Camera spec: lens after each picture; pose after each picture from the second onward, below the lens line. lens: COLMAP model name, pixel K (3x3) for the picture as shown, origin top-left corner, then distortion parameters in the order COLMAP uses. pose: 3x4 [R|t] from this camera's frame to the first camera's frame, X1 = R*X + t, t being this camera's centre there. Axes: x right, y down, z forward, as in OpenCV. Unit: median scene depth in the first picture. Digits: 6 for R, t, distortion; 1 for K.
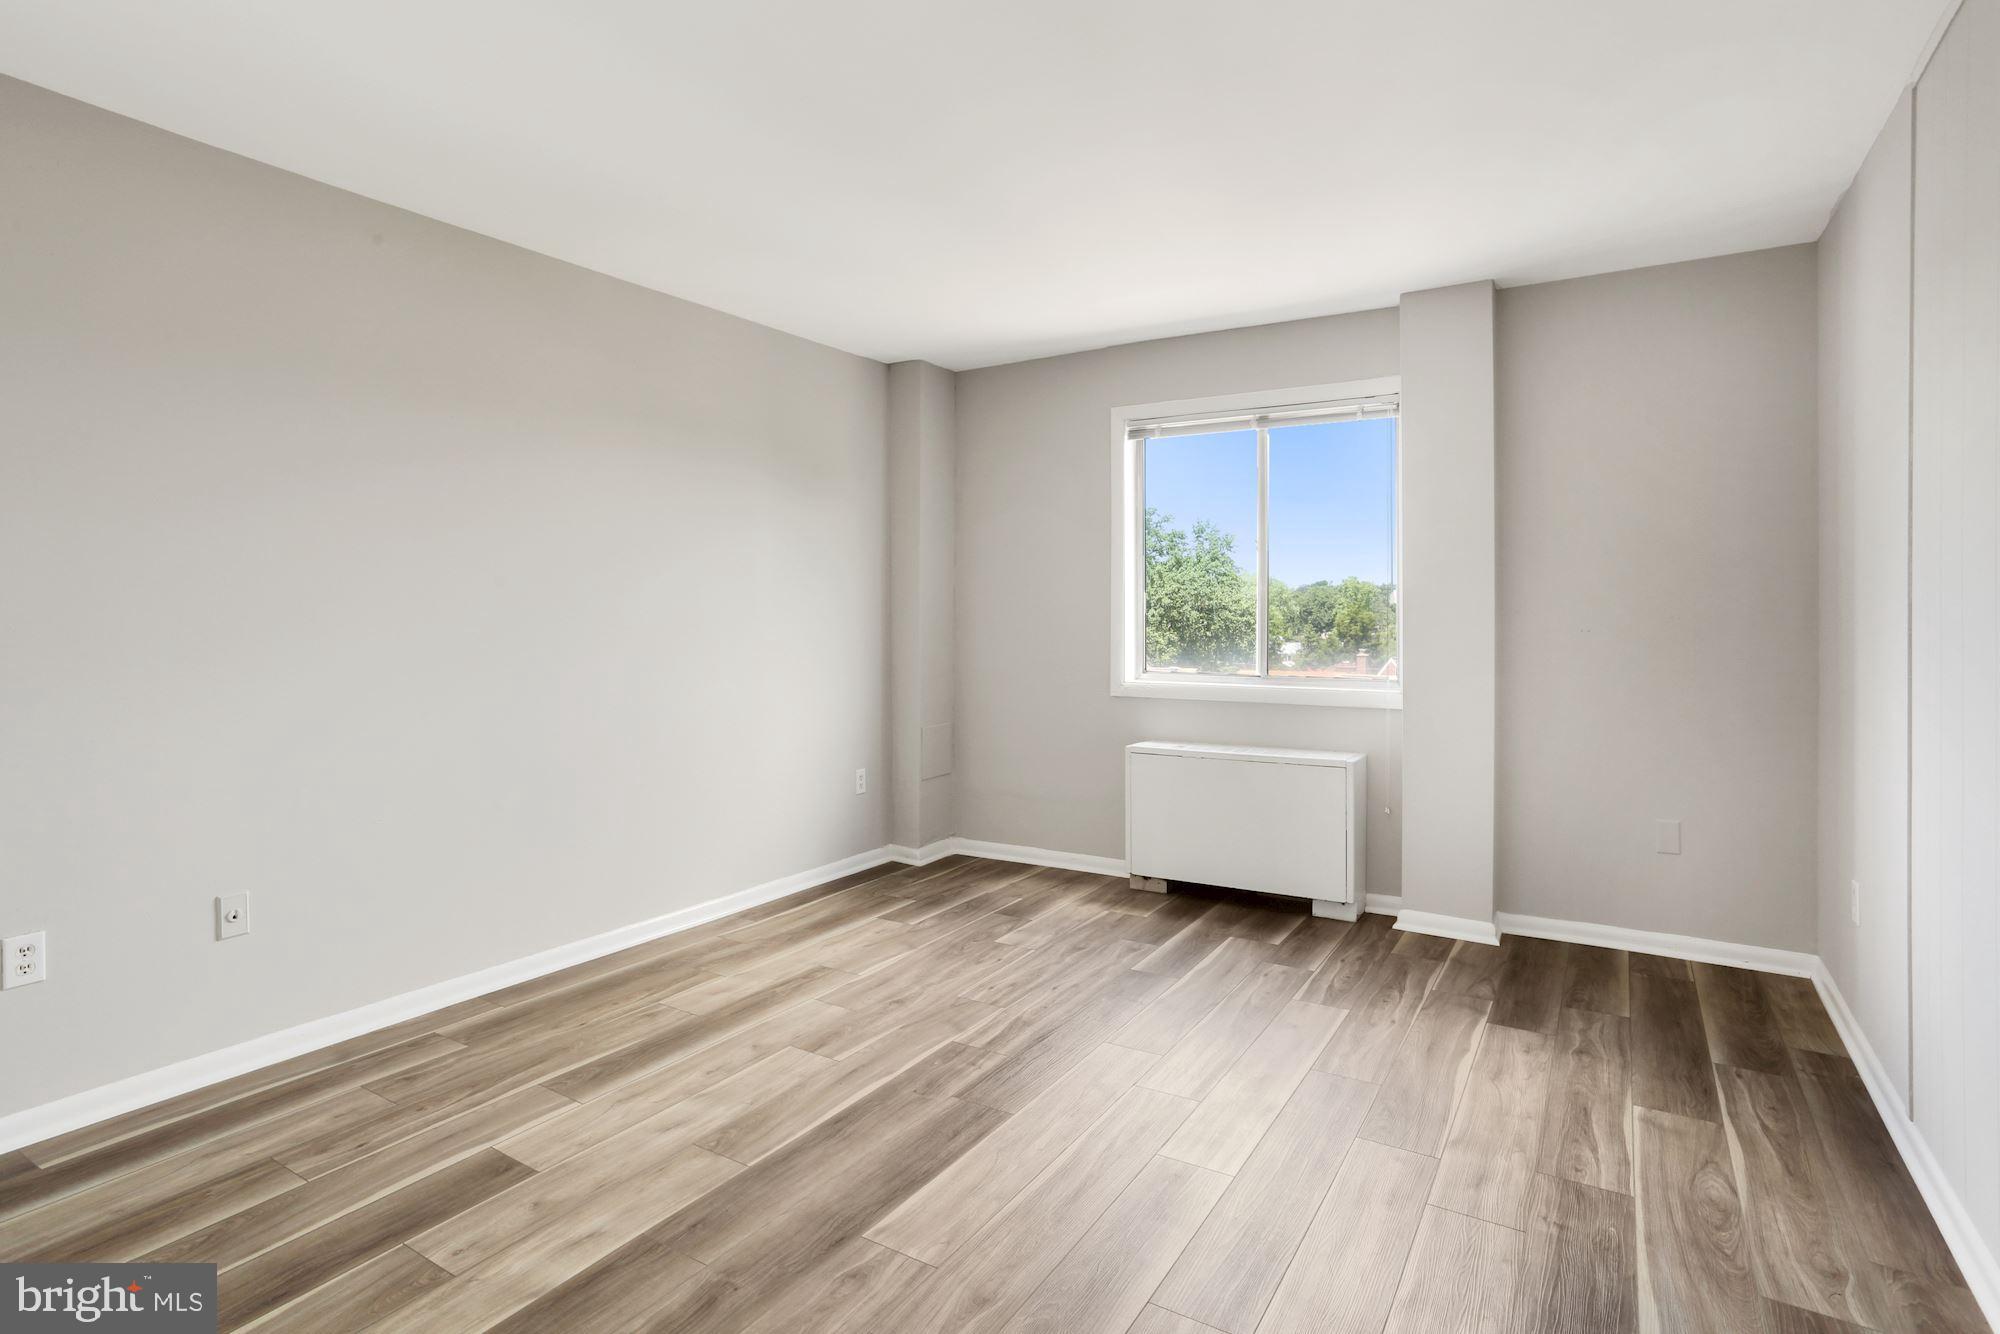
lens RADIAL K [[1039.1, 0, 968.7], [0, 1039.1, 617.7], [0, 0, 1]] dist [-0.058357, 0.041471]
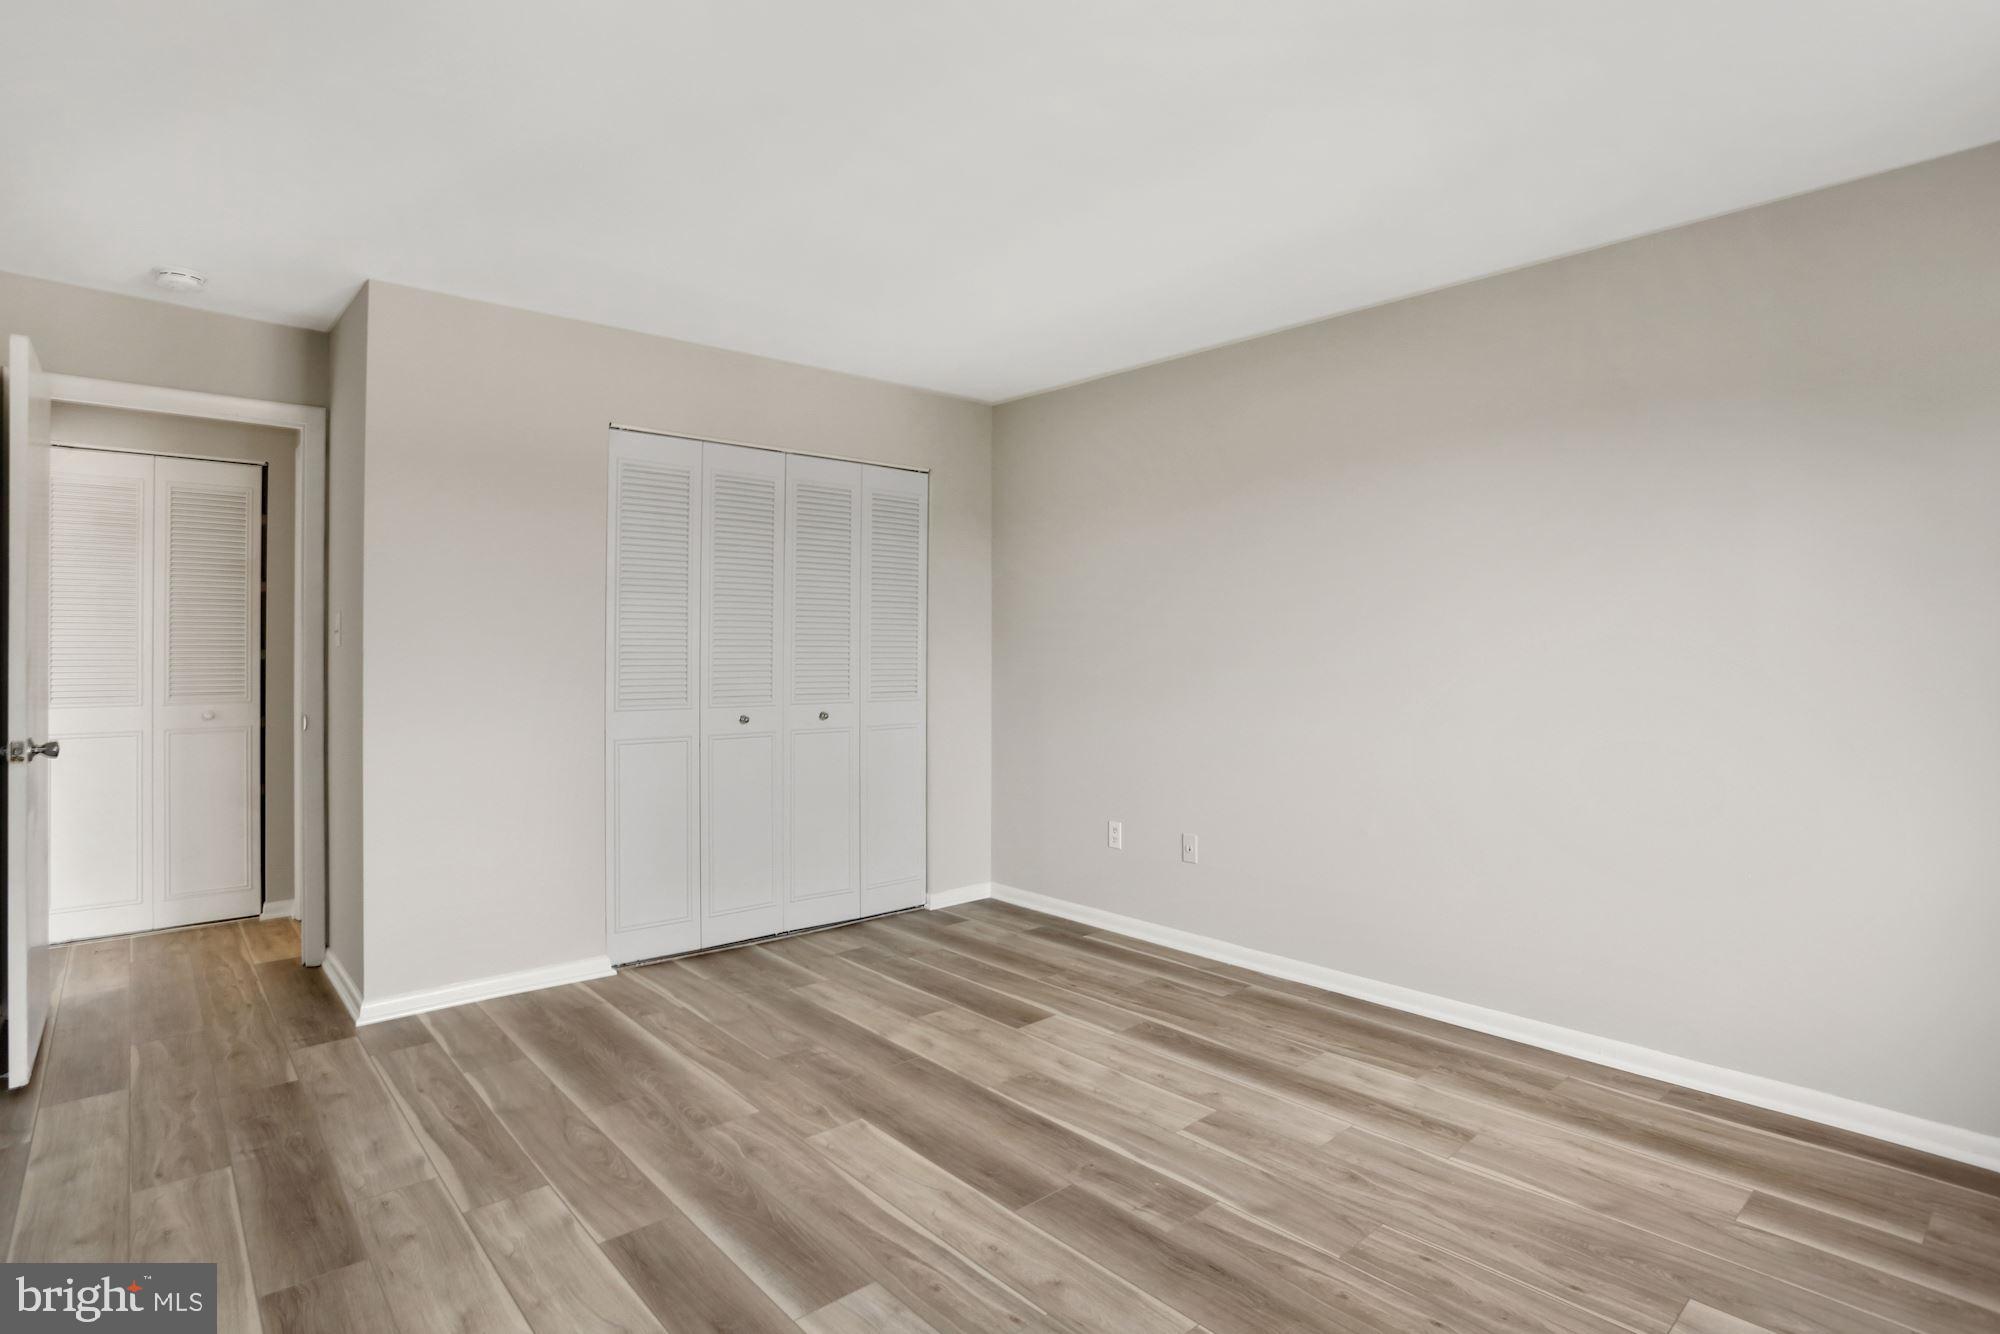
lens RADIAL K [[1013.2, 0, 1000.0], [0, 1013.2, 667.0], [0, 0, 1]] dist [-0.068022, 0.038703]
pose [[-0.275459, 0.014476, -0.961204, 0.750147], [-0.001884, 0.999877, 0.015598, -0.005107], [0.961311, 0.006107, -0.275397, 1.047847]]
